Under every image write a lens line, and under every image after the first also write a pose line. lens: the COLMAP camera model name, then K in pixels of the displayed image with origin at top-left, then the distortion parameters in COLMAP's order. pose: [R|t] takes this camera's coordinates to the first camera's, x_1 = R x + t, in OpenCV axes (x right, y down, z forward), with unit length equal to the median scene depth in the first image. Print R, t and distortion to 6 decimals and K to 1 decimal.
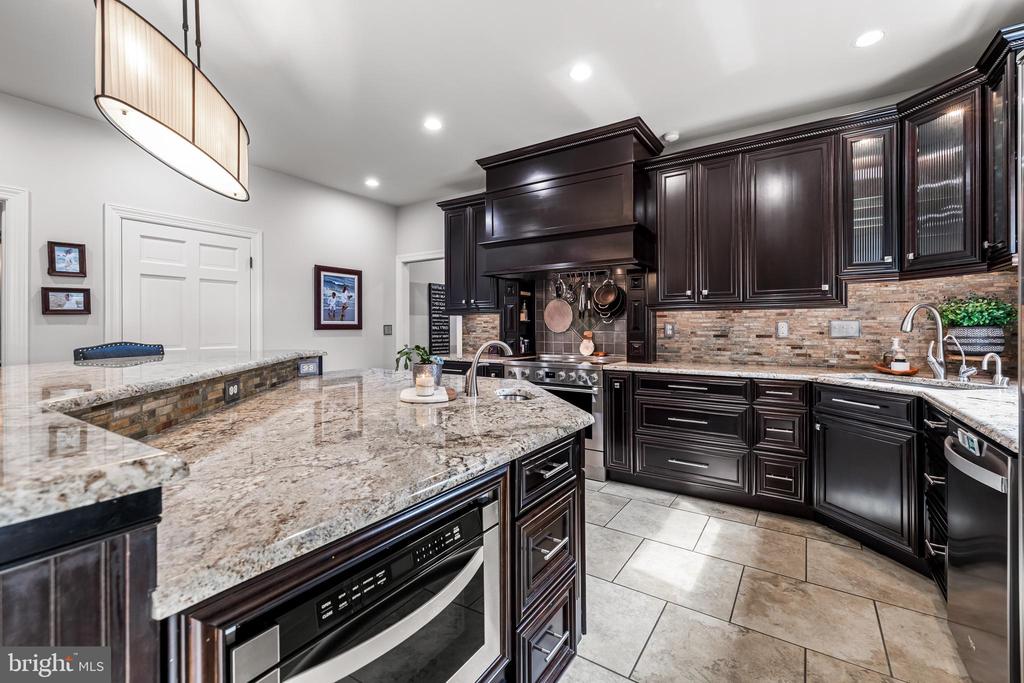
lens RADIAL K [[434.4, 0, 517.3], [0, 434.4, 336.6], [0, 0, 1]] dist [0.005325, 0.000207]
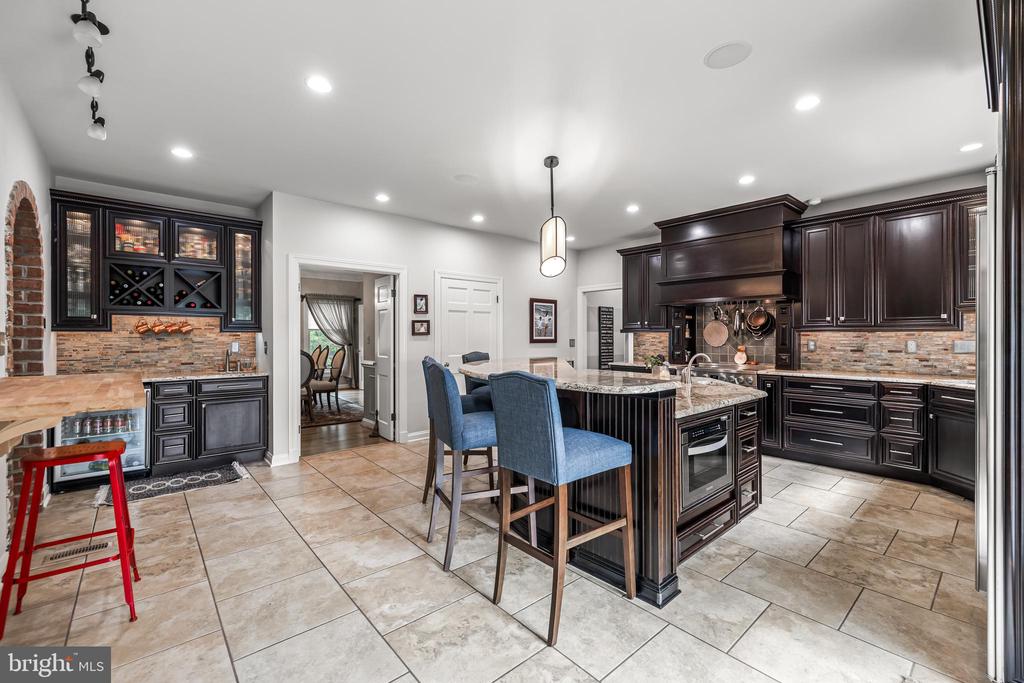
lens RADIAL K [[434.4, 0, 514.6], [0, 434.4, 342.7], [0, 0, 1]] dist [0.005325, 0.000207]
pose [[0.964858, 0.004782, -0.262729, -0.184111], [-0.006493, 0.999963, -0.005643, -0.011808], [0.262692, 0.007151, 0.964853, -0.543101]]
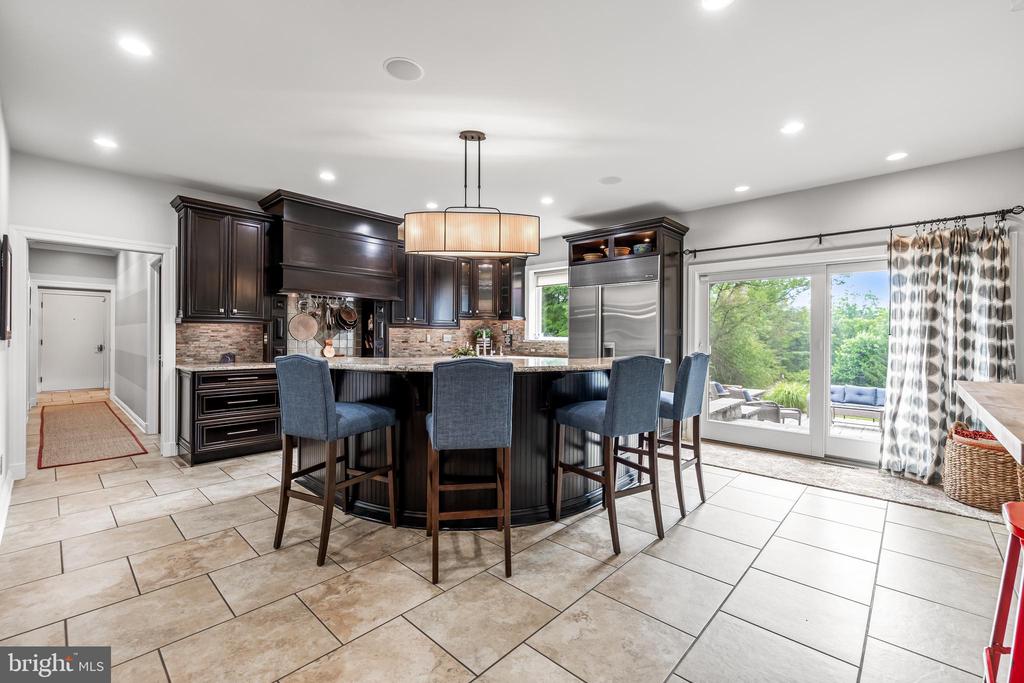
lens RADIAL K [[434.4, 0, 510.1], [0, 434.4, 339.7], [0, 0, 1]] dist [0.005325, 0.000207]
pose [[0.163393, -0.007731, 0.986531, -1.304144], [0.011736, 0.999914, 0.005893, -0.016661], [-0.986491, 0.010615, 0.163470, 0.252883]]
